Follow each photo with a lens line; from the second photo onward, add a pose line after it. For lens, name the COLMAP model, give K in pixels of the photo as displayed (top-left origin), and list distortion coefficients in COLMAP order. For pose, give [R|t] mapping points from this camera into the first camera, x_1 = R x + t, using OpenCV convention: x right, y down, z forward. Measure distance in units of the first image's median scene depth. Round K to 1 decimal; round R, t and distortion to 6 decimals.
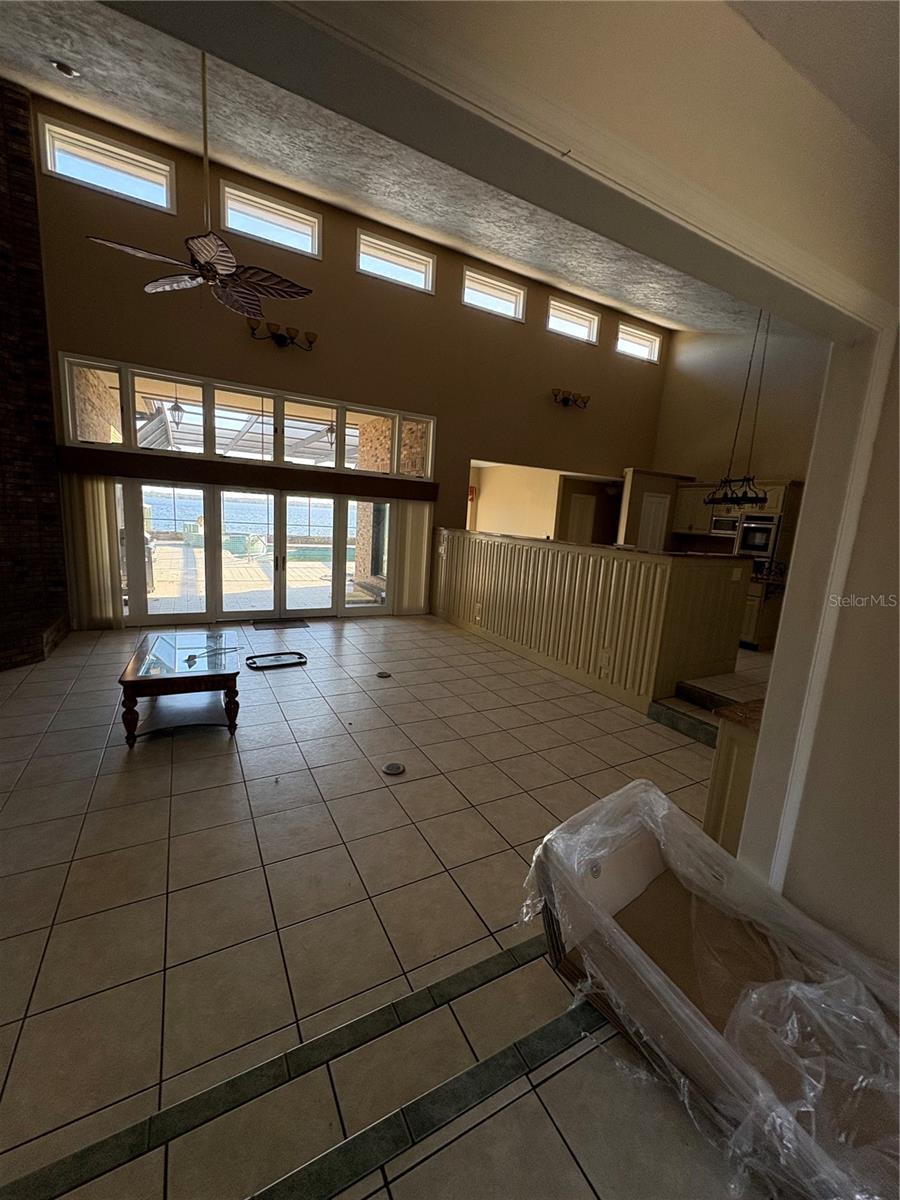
lens RADIAL K [[476.9, 0, 447.3], [0, 476.9, 601.3], [0, 0, 1]] dist [-0.000647, 0.000210]
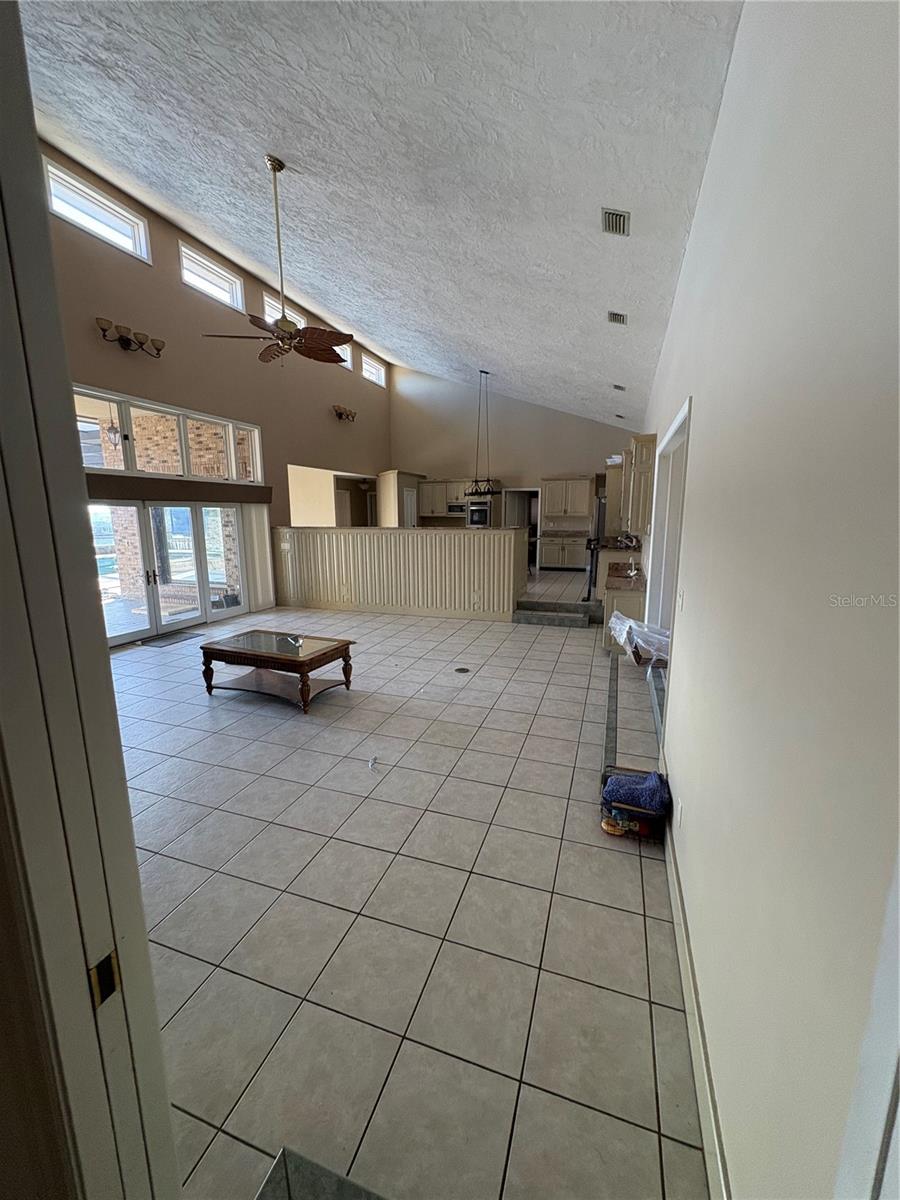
lens RADIAL K [[476.9, 0, 450.0], [0, 476.9, 600.1], [0, 0, 1]] dist [-0.000647, 0.000210]
pose [[0.737943, -0.184013, 0.649291, -0.690616], [0.167023, 0.981976, 0.088470, -0.025105], [-0.653868, 0.043161, 0.755377, -0.140886]]
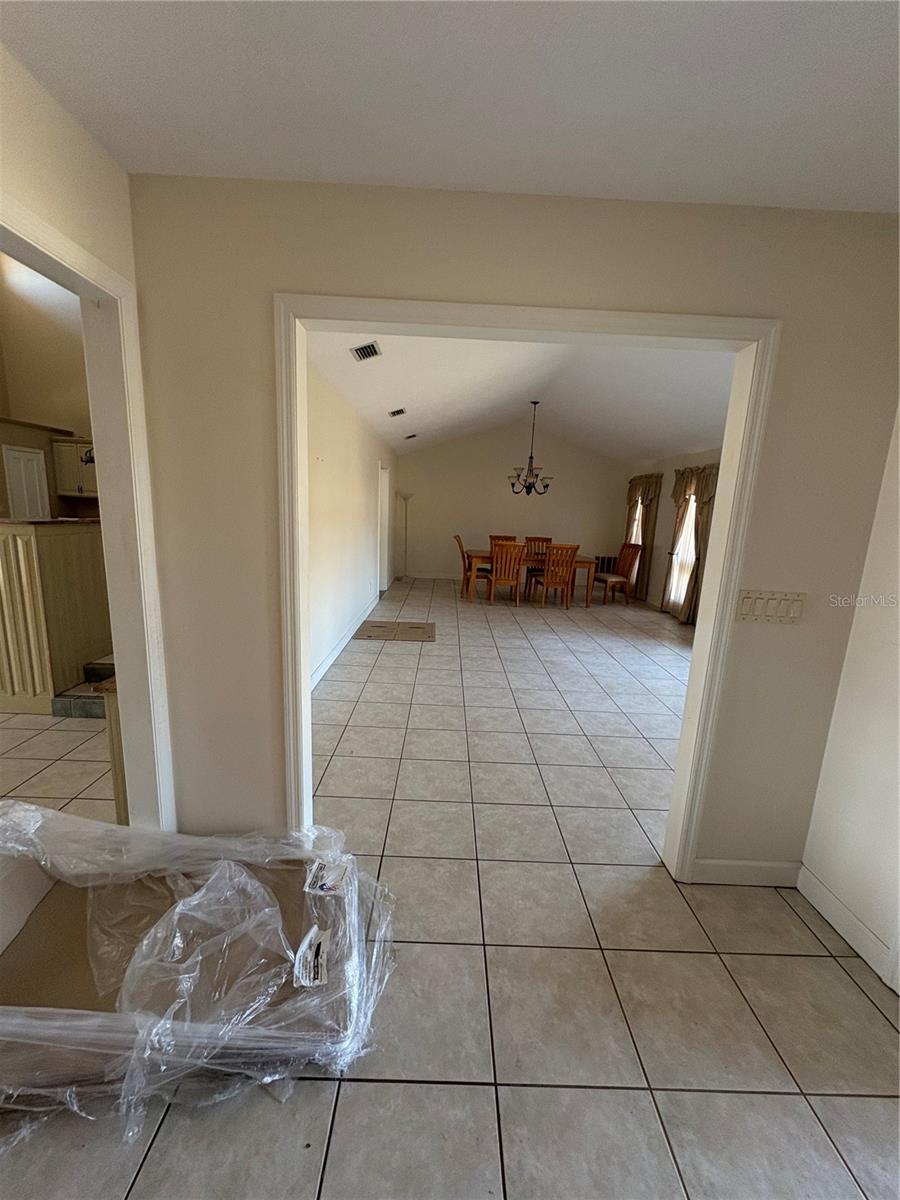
lens RADIAL K [[476.9, 0, 453.0], [0, 476.9, 598.1], [0, 0, 1]] dist [-0.000647, 0.000210]
pose [[0.465293, -0.198489, 0.862615, 0.049153], [0.137166, 0.978930, 0.151266, 0.005045], [-0.874464, 0.047938, 0.482715, -0.031983]]
